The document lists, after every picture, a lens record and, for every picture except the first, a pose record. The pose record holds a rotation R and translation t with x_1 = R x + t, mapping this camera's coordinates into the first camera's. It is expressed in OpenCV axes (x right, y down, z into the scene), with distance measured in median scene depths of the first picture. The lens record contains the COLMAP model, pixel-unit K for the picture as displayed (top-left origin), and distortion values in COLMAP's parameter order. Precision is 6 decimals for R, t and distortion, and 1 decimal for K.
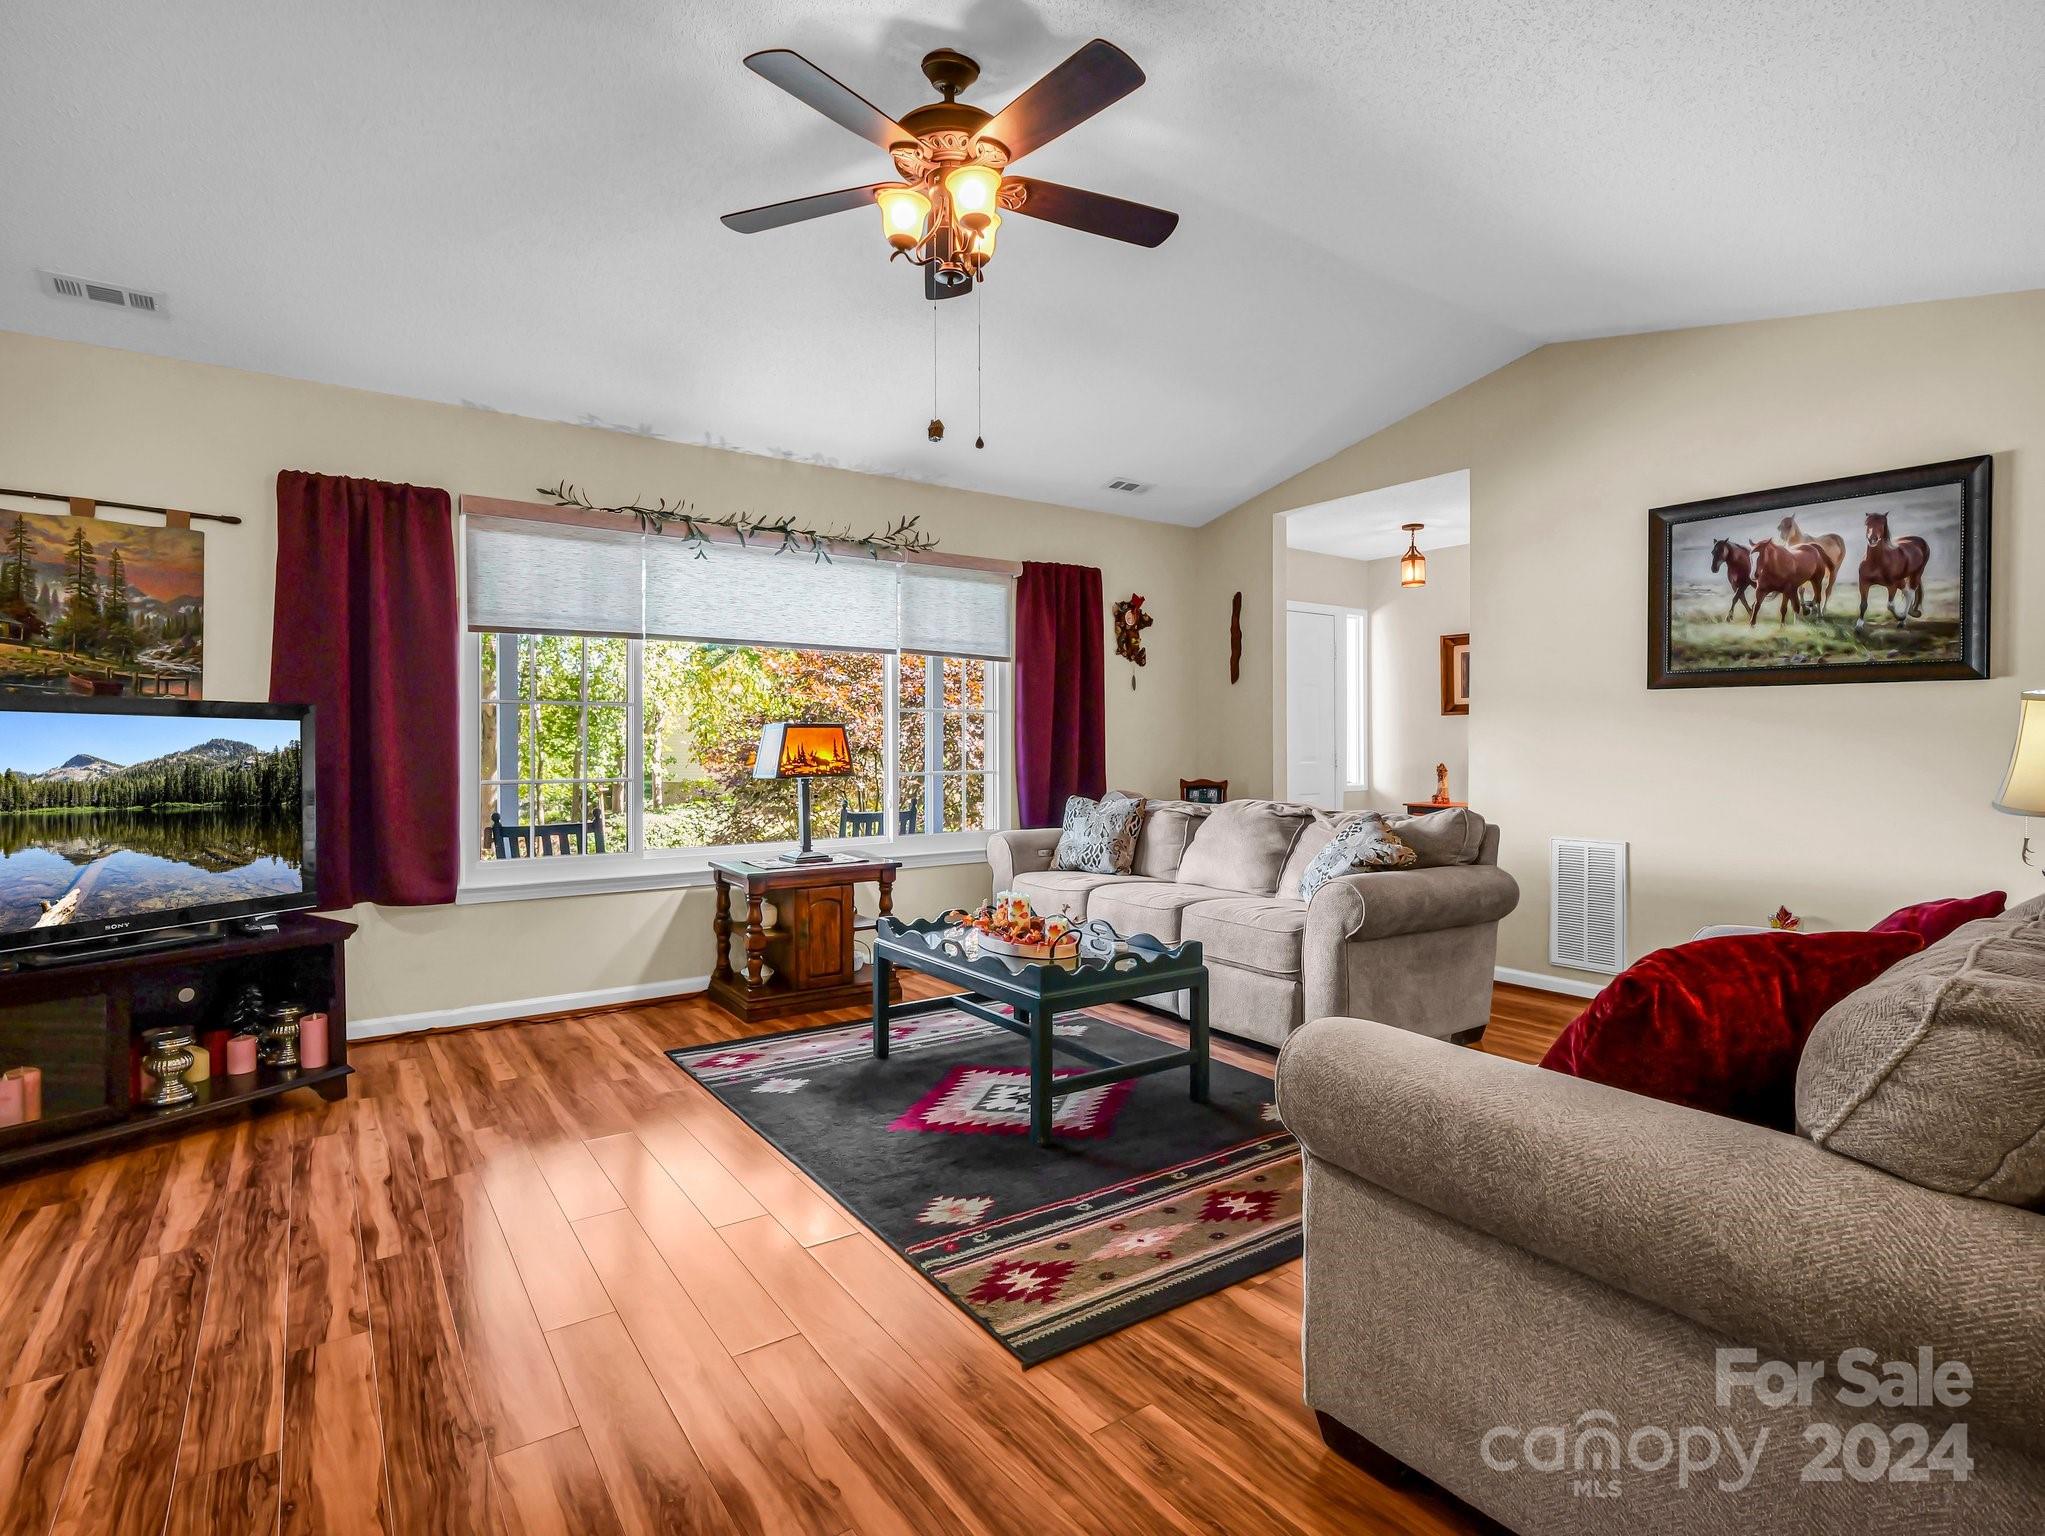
lens RADIAL K [[1012.8, 0, 975.7], [0, 1012.8, 768.0], [0, 0, 1]] dist [-0.006377, -0.001859]
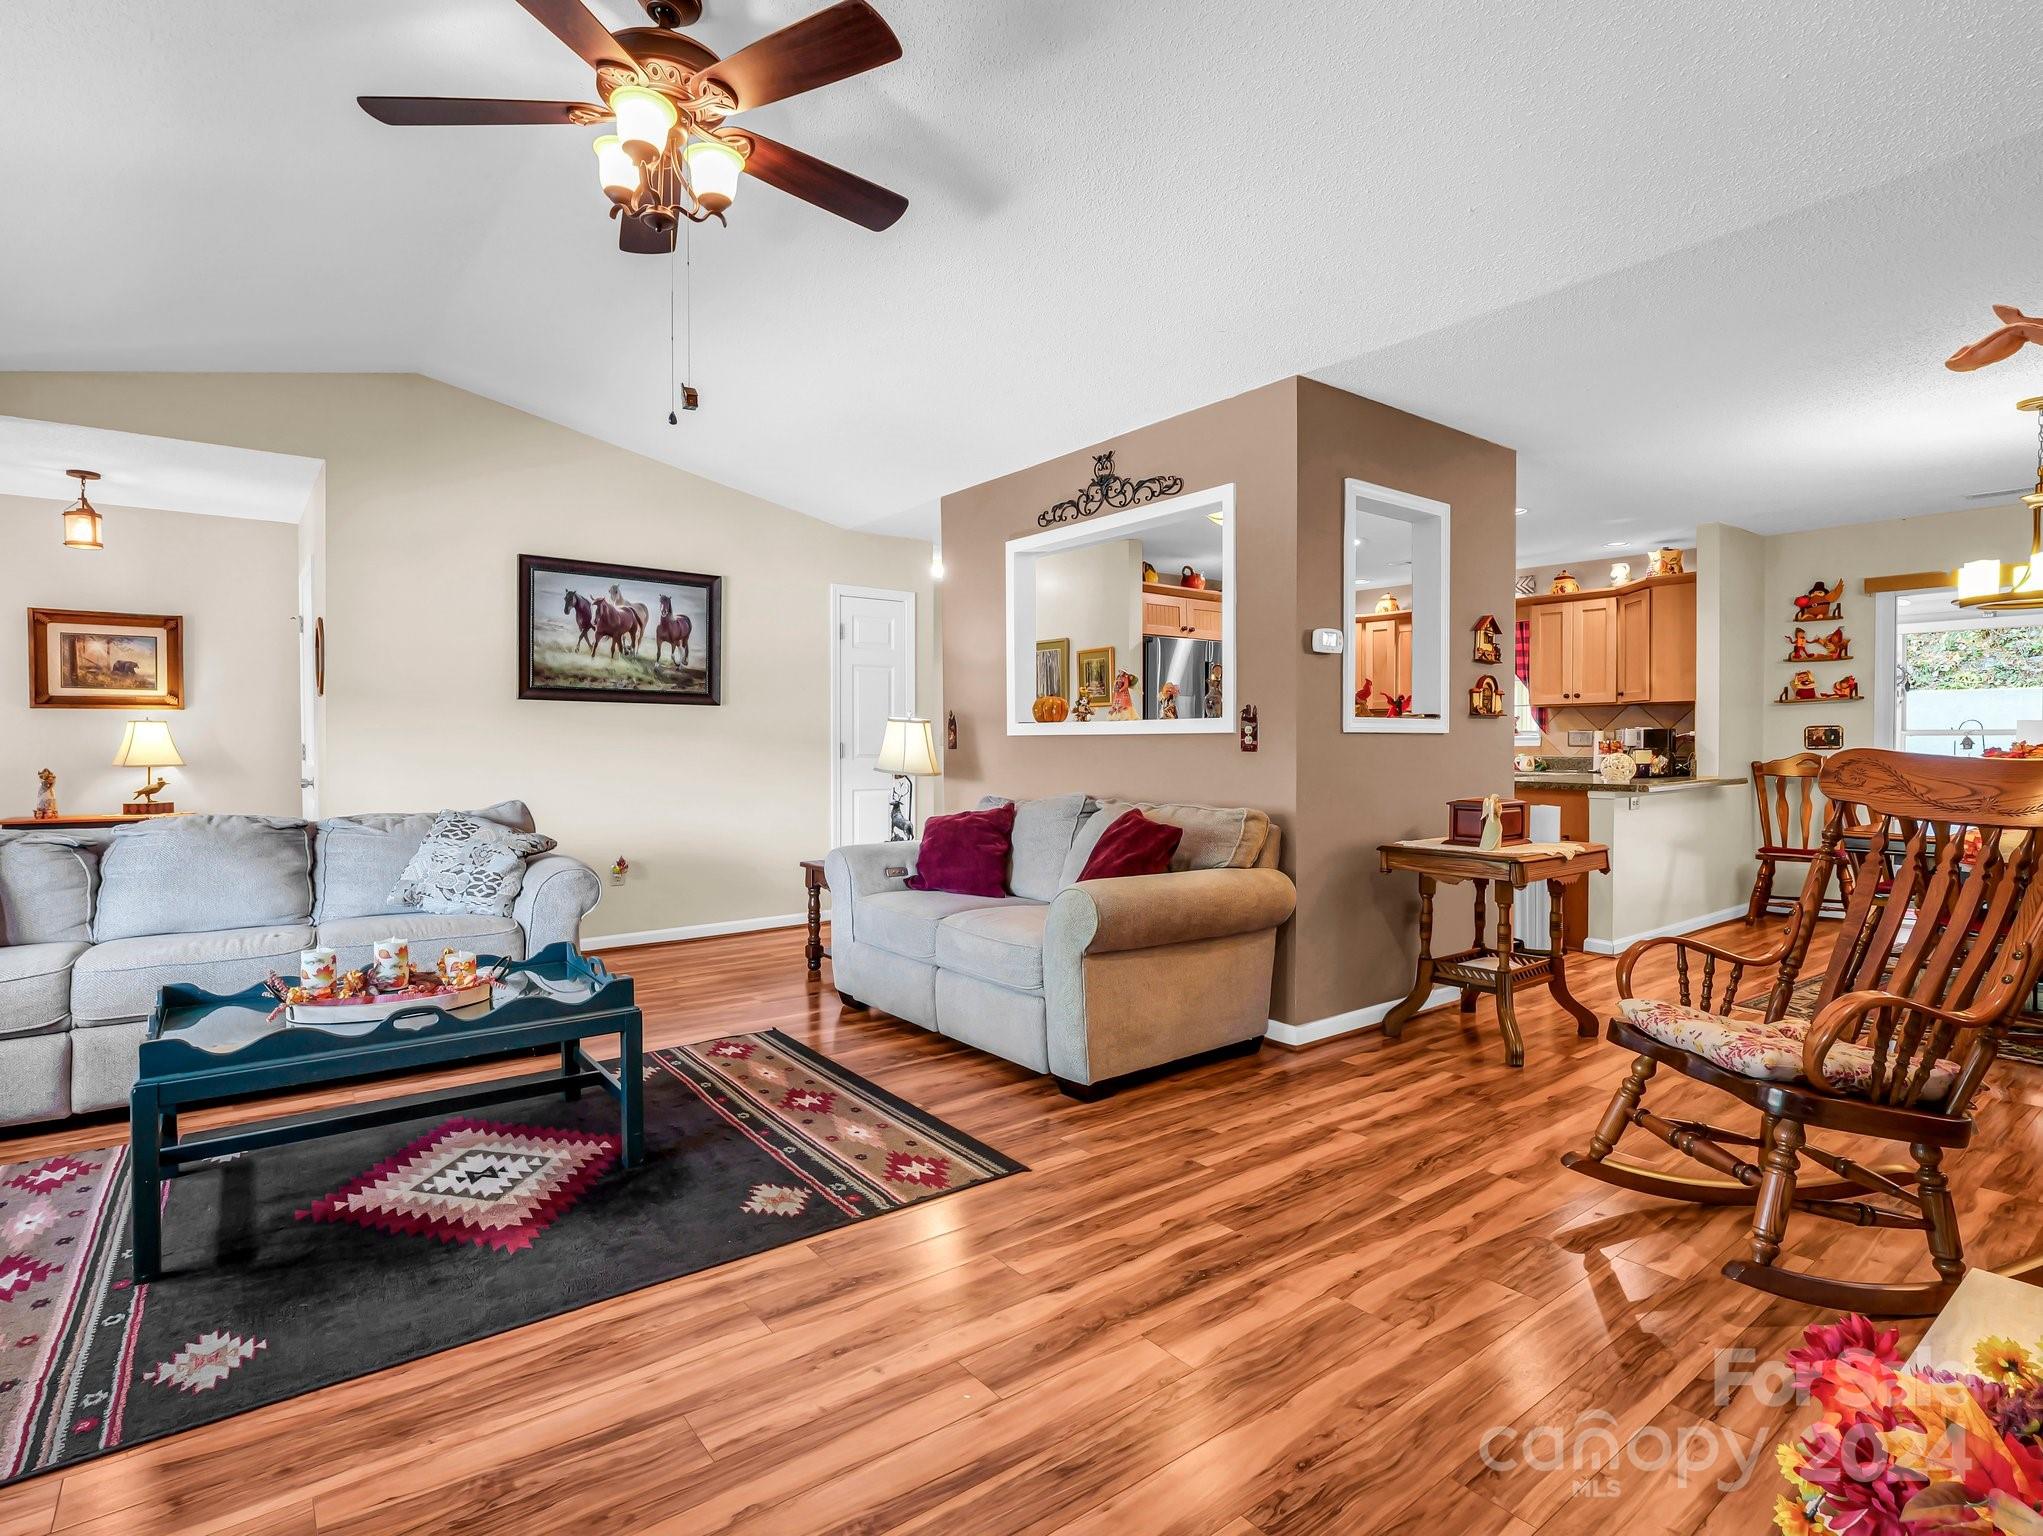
lens RADIAL K [[1011.8, 0, 1010.4], [0, 1011.8, 751.0], [0, 0, 1]] dist [-0.006377, -0.001859]
pose [[-0.054045, 0.001841, 0.998537, -0.756479], [0.029310, 0.999570, -0.000257, 0.003761], [-0.998108, 0.029253, -0.054076, 0.602096]]
